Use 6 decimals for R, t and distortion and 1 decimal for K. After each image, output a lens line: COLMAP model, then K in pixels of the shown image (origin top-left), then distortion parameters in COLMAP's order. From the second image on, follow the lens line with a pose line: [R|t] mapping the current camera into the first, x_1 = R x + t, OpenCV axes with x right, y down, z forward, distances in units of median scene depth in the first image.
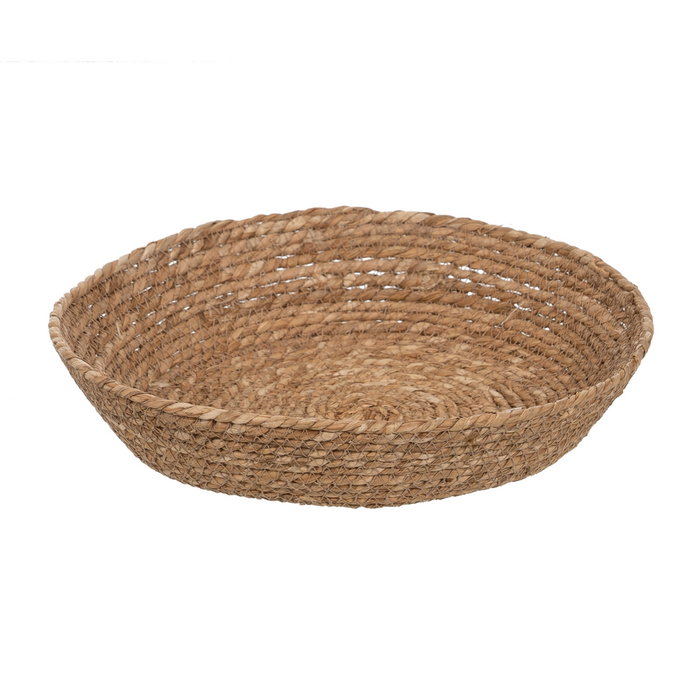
lens RADIAL K [[4083.4, 0, 376.0], [0, 4083.4, 350.2], [0, 0, 1]] dist [0.409266, -15.041314]
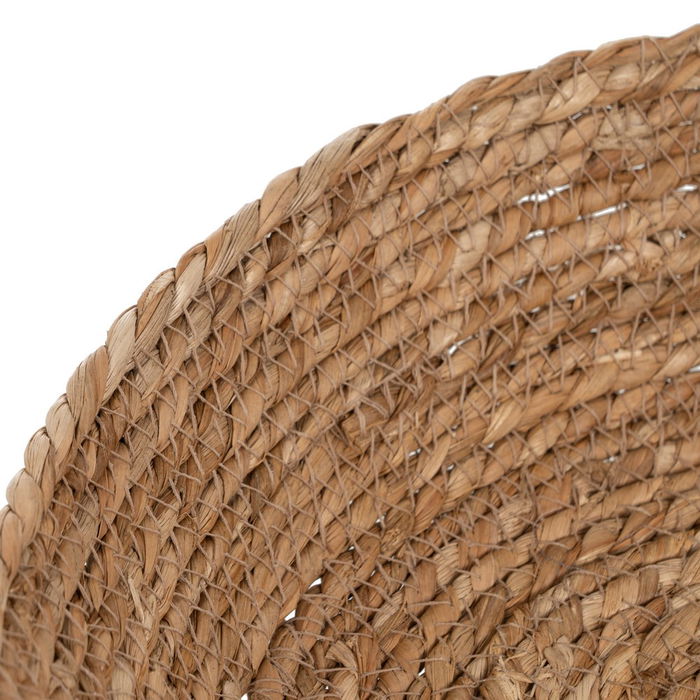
lens RADIAL K [[3697.4, 0, 350.0], [0, 3697.4, 350.0], [0, 0, 1]] dist [0.126197, 3.699876]
pose [[0.989111, -0.070765, 0.129042, -0.080792], [0.019829, 0.932896, 0.359600, -0.125220], [-0.145830, -0.353126, 0.924141, 0.717977]]
